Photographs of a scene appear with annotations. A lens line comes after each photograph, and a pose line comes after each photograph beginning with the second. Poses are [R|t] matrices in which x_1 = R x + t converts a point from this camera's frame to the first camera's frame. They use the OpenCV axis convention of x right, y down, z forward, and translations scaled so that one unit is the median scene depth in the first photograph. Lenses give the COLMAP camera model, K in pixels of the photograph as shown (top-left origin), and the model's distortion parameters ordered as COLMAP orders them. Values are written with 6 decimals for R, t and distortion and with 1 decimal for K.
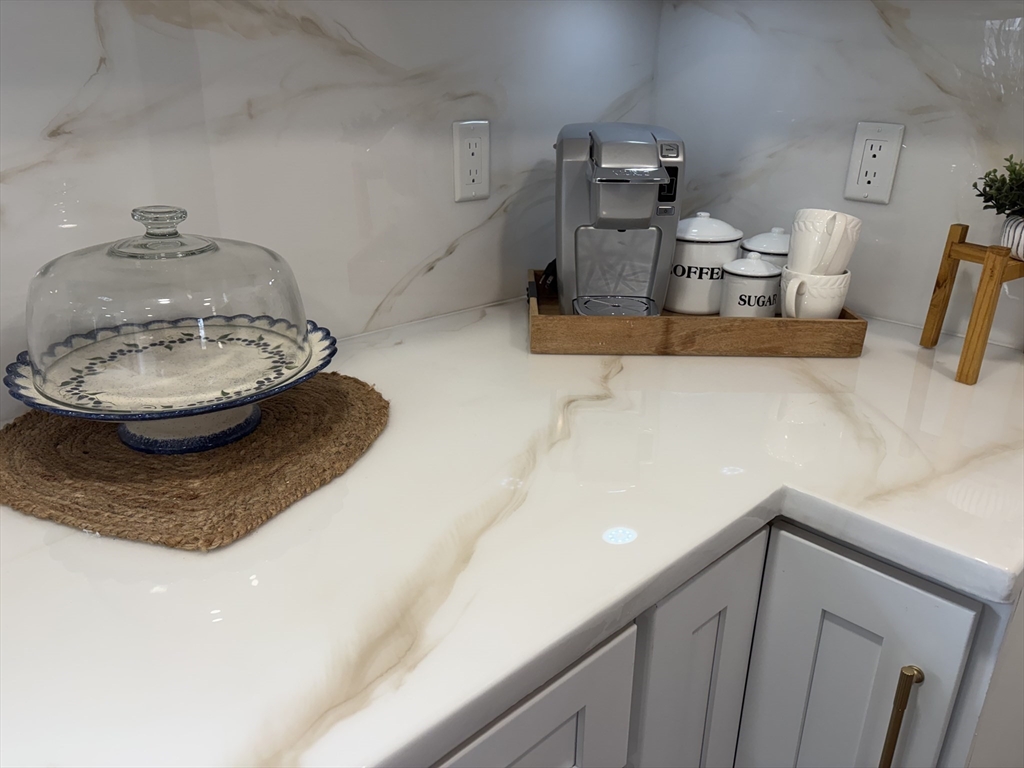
lens RADIAL K [[771.9, 0, 520.6], [0, 771.9, 396.9], [0, 0, 1]] dist [0.048232, -0.052158]
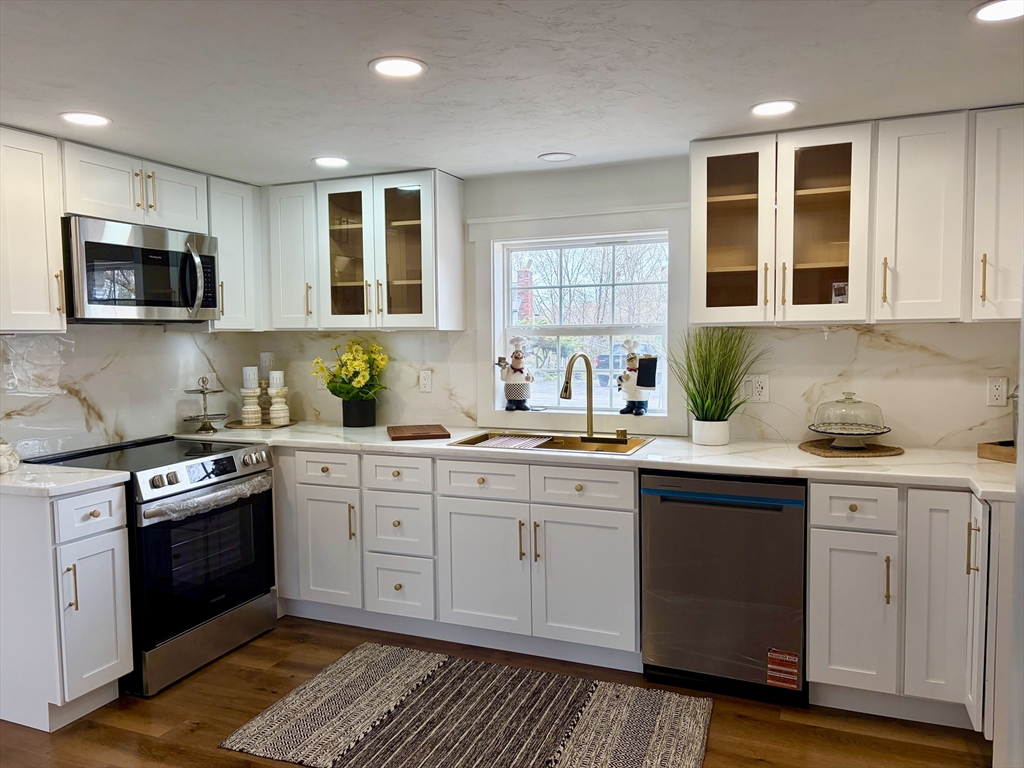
lens RADIAL K [[771.9, 0, 513.7], [0, 771.9, 386.2], [0, 0, 1]] dist [0.048232, -0.052158]
pose [[0.400495, 0.048102, -0.915035, 1.842397], [-0.332145, 0.938325, -0.096048, 0.510624], [0.853981, 0.342391, 0.391772, -1.541733]]
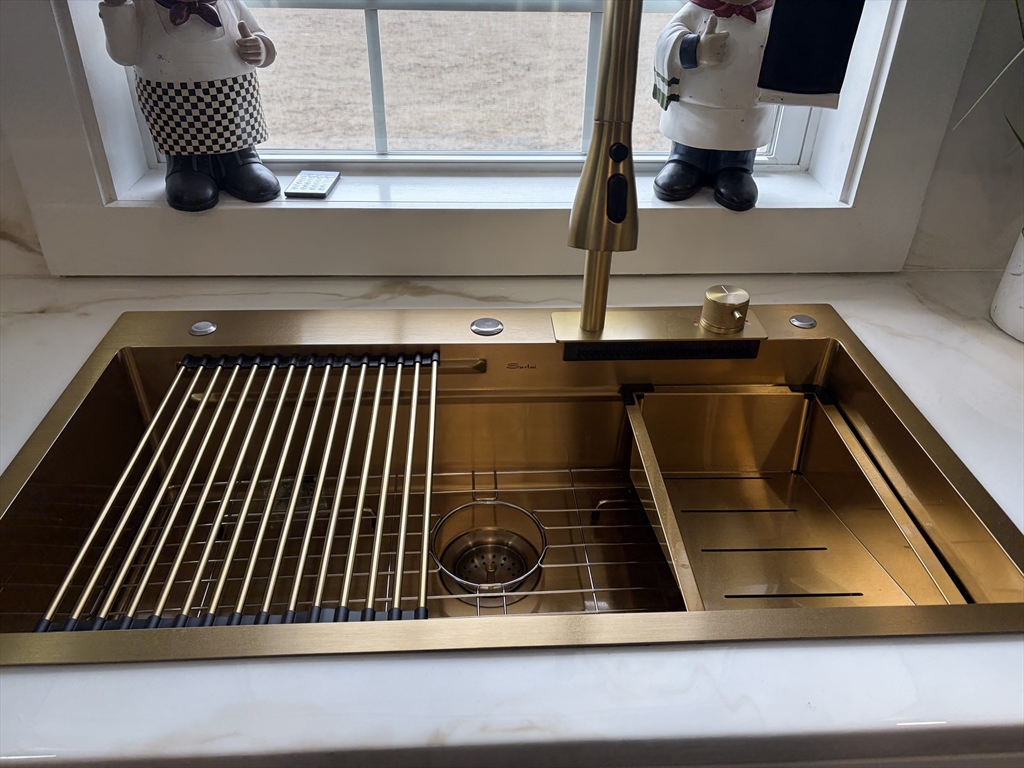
lens RADIAL K [[771.9, 0, 511.0], [0, 771.9, 387.8], [0, 0, 1]] dist [0.048232, -0.052158]
pose [[0.760015, 0.361742, -0.539926, -0.647461], [-0.257085, 0.930352, 0.261442, 0.155097], [0.596896, -0.059893, 0.800080, -0.591912]]
